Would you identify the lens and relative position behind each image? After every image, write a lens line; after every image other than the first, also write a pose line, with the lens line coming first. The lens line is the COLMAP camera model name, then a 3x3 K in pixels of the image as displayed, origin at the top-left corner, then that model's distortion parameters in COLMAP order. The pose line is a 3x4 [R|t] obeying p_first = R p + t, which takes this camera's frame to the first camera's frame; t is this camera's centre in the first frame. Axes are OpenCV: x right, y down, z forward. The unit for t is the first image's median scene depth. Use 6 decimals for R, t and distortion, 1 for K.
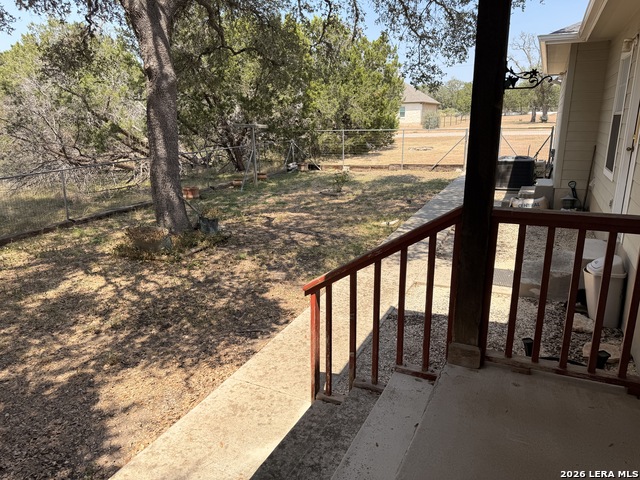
lens RADIAL K [[452.9, 0, 320.0], [0, 452.9, 240.0], [0, 0, 1]] dist [0.055012, -0.071057]
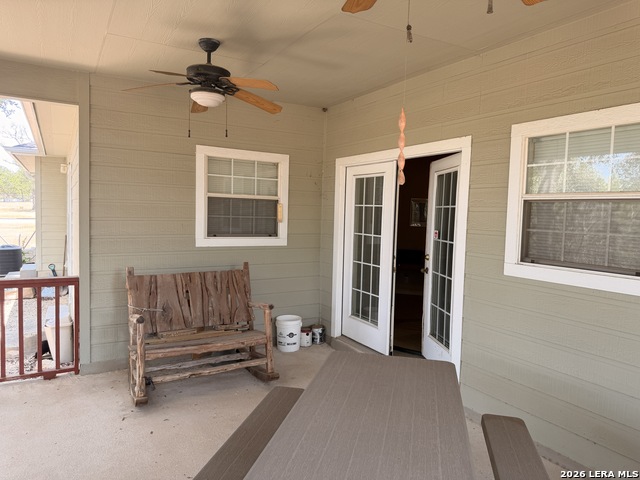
lens RADIAL K [[452.9, 0, 320.0], [0, 452.9, 240.0], [0, 0, 1]] dist [0.055012, -0.071057]
pose [[0.564309, -0.023089, 0.825241, -0.044096], [0.175886, 0.980022, -0.092853, 0.045300], [-0.806610, 0.197546, 0.557096, -0.256203]]
